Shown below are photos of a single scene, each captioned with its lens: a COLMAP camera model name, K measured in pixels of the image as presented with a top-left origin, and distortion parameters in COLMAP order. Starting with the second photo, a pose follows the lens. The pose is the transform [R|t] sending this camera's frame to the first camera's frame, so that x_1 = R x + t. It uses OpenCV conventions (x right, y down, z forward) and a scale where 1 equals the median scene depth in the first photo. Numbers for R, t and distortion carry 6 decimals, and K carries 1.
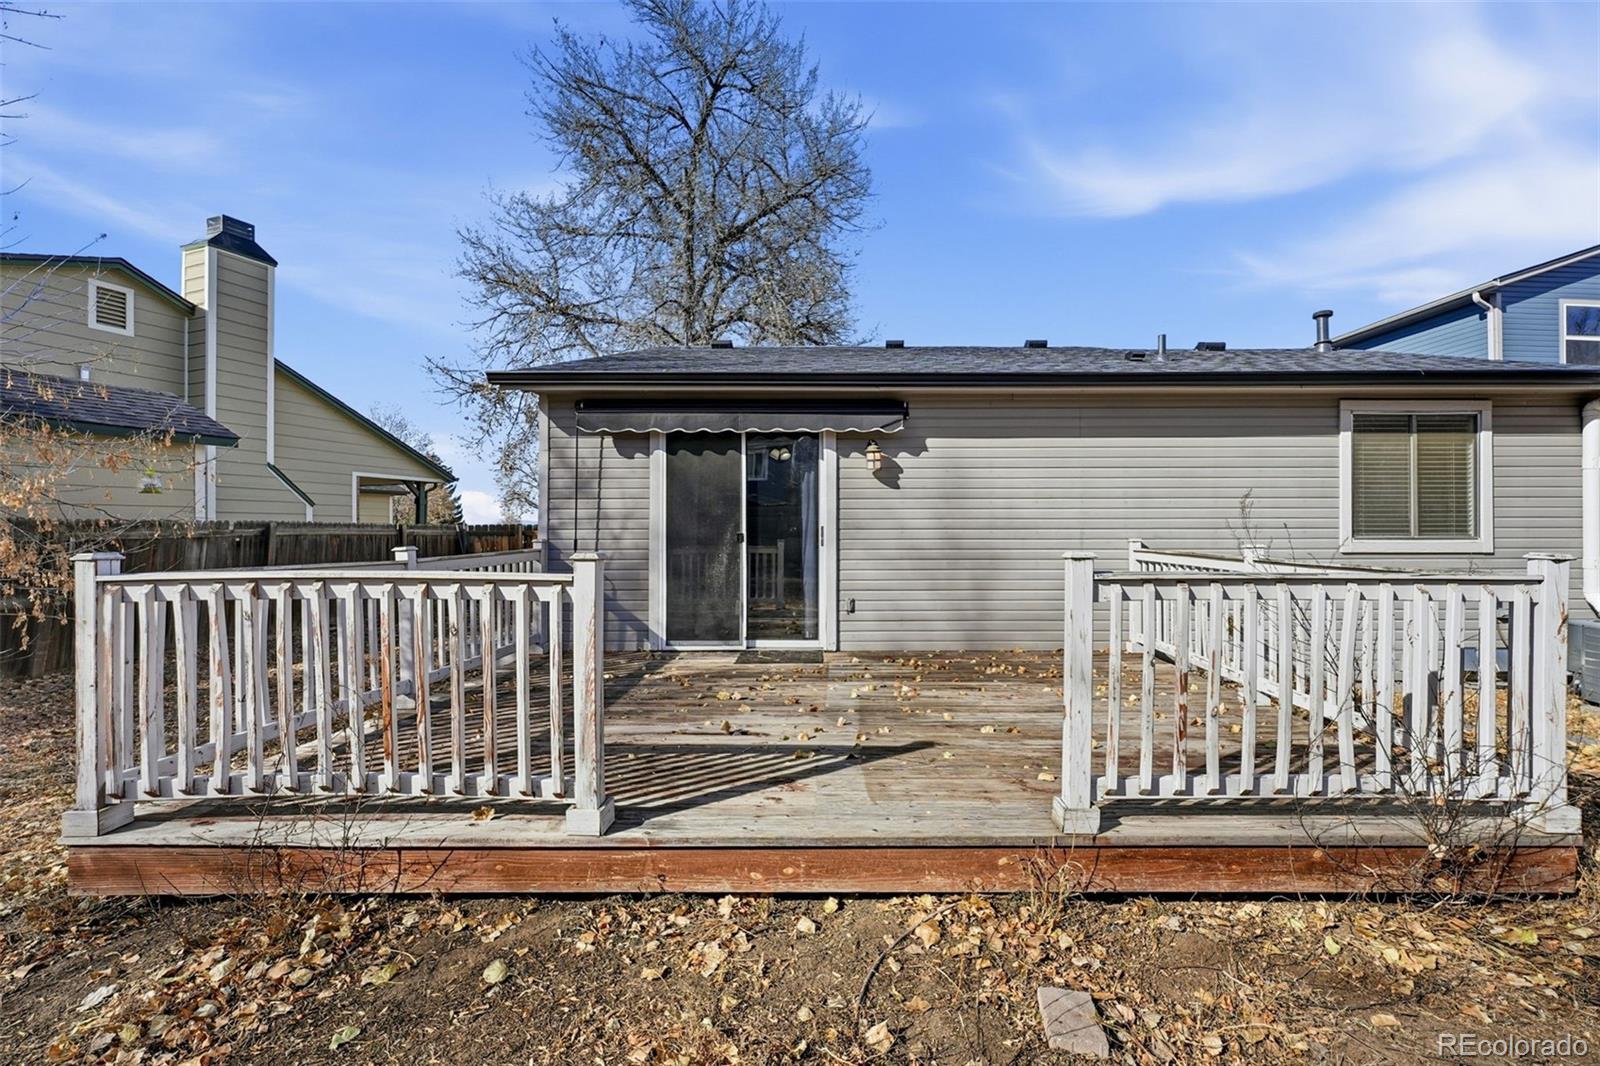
lens RADIAL K [[664.3, 0, 853.8], [0, 664.3, 533.6], [0, 0, 1]] dist [0.001096, 0.000289]
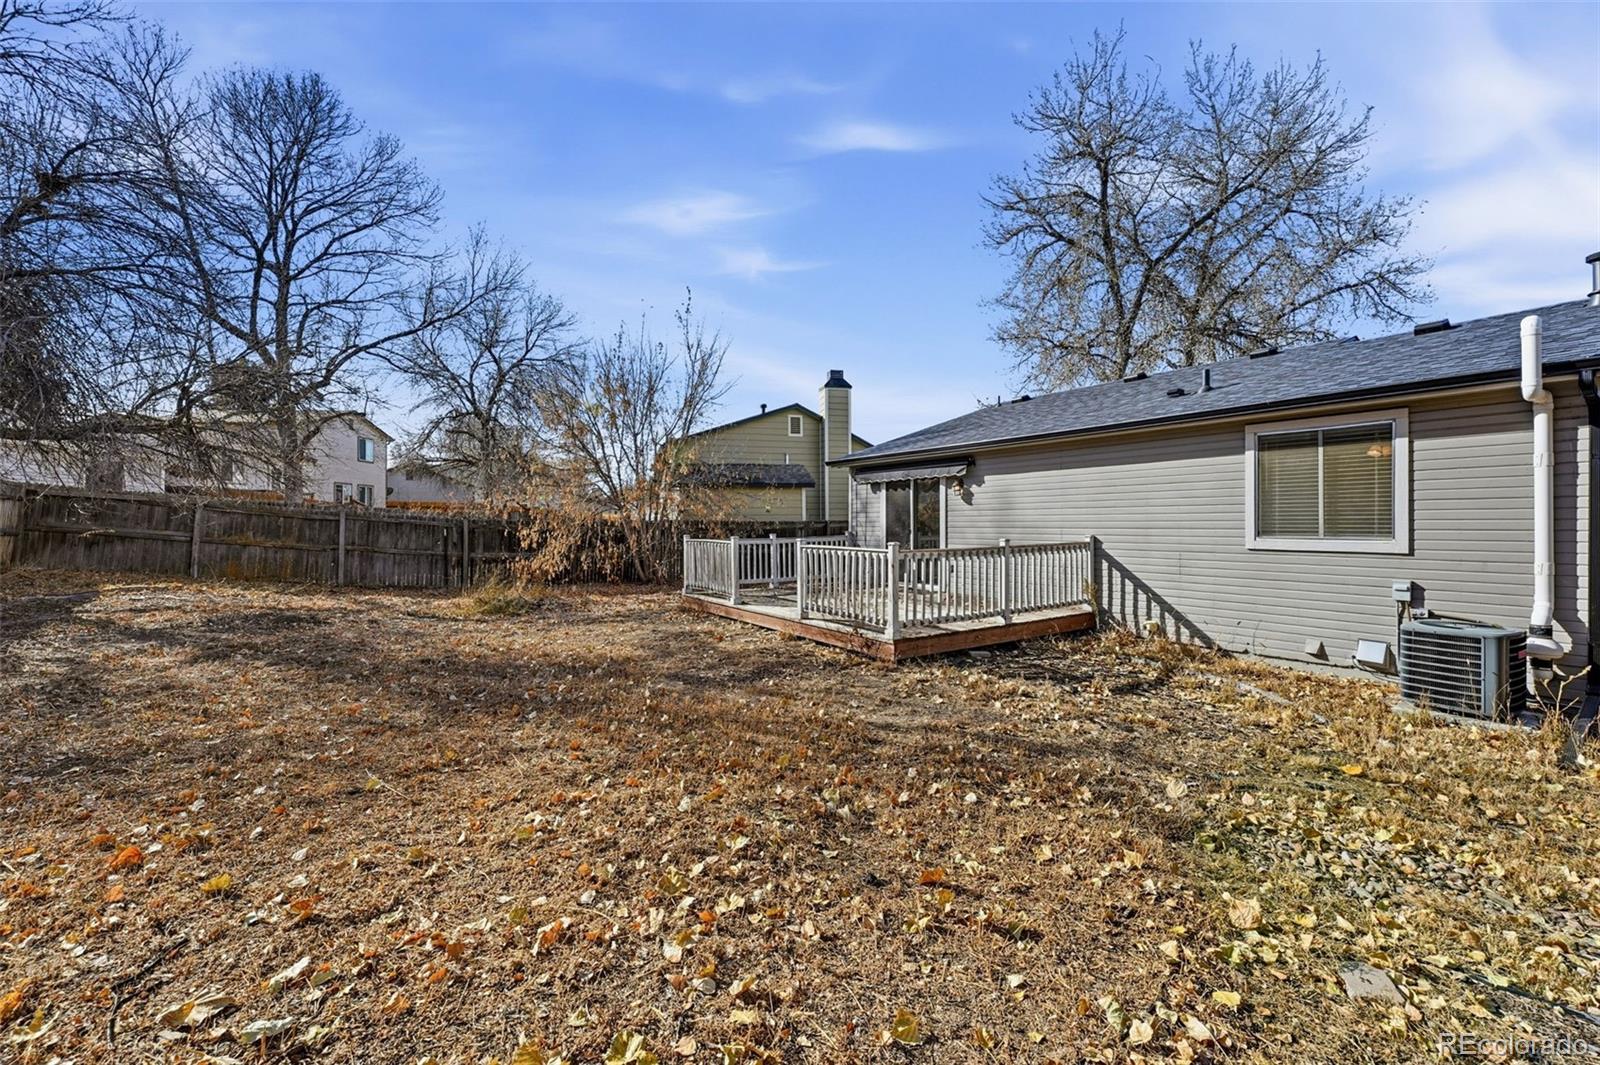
lens RADIAL K [[657.7, 0, 834.5], [0, 657.7, 525.0], [0, 0, 1]] dist [-0.001937, -0.000200]
pose [[0.586517, 0.002421, -0.809934, 1.274109], [0.005994, 0.999955, 0.007330, -0.029405], [0.809915, -0.009154, 0.586476, -0.337129]]
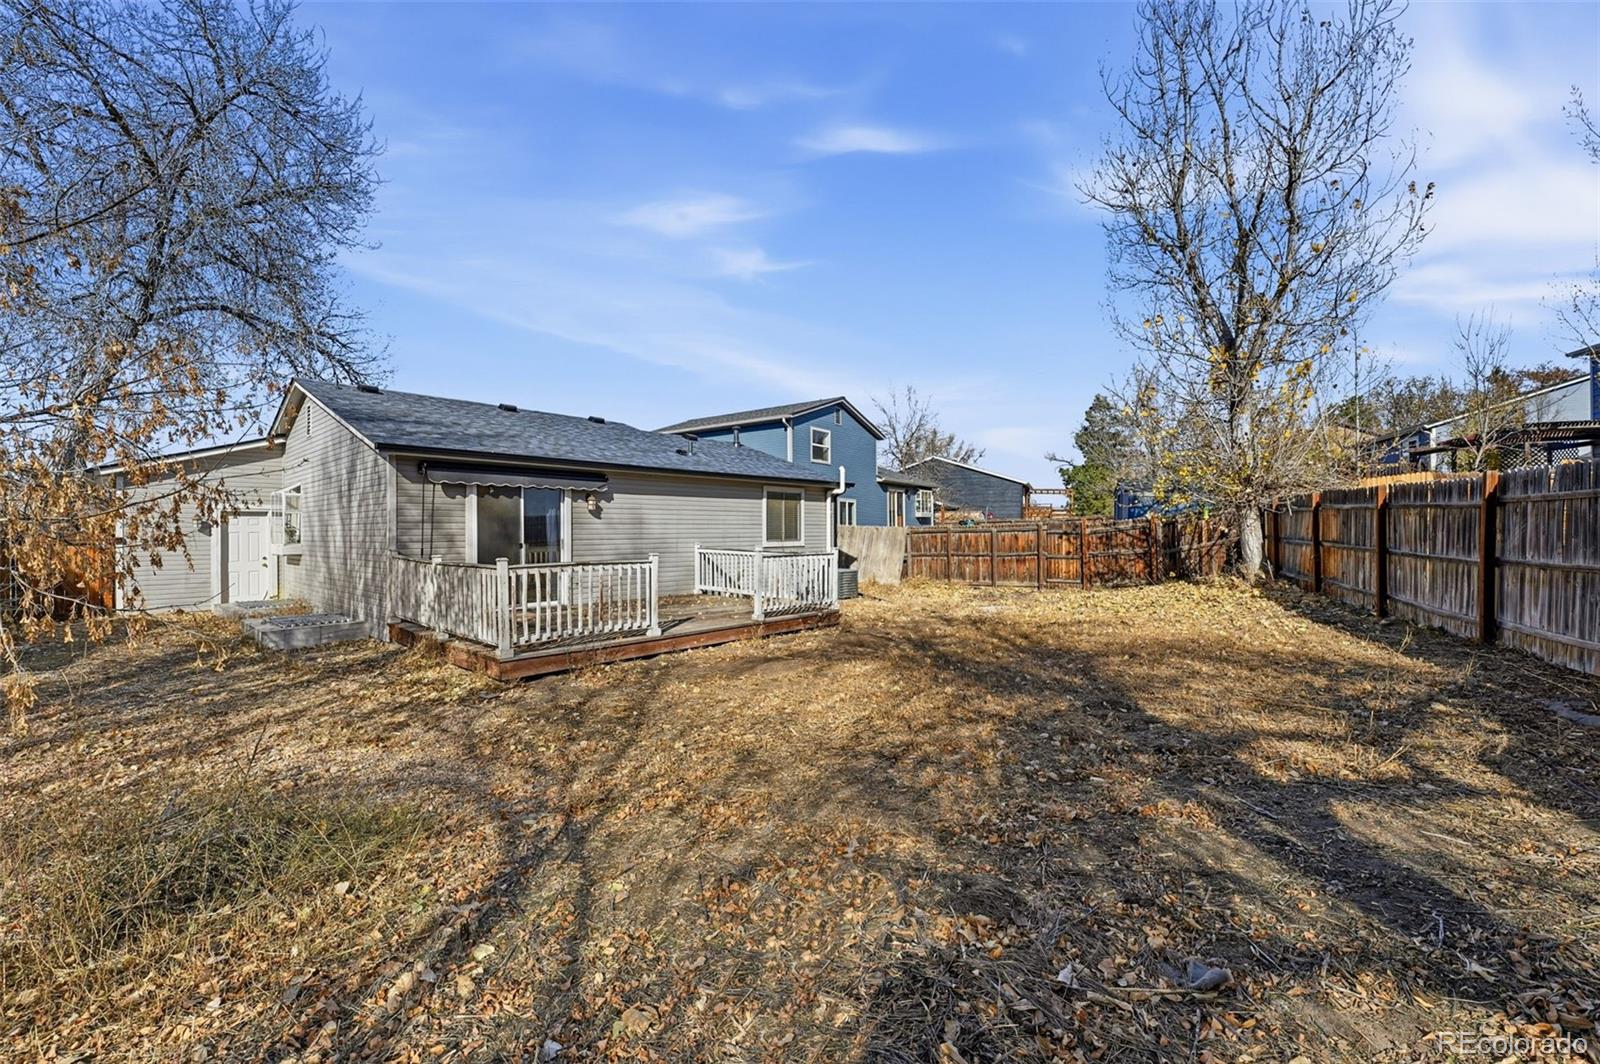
lens RADIAL K [[645.9, 0, 800.0], [0, 645.9, 532.0], [0, 0, 1]] dist [-0.000385, 0.000107]
pose [[0.675051, -0.002727, 0.737766, -0.928392], [0.001996, 0.999996, 0.001870, -0.032603], [-0.737768, 0.000210, 0.675054, -0.703533]]
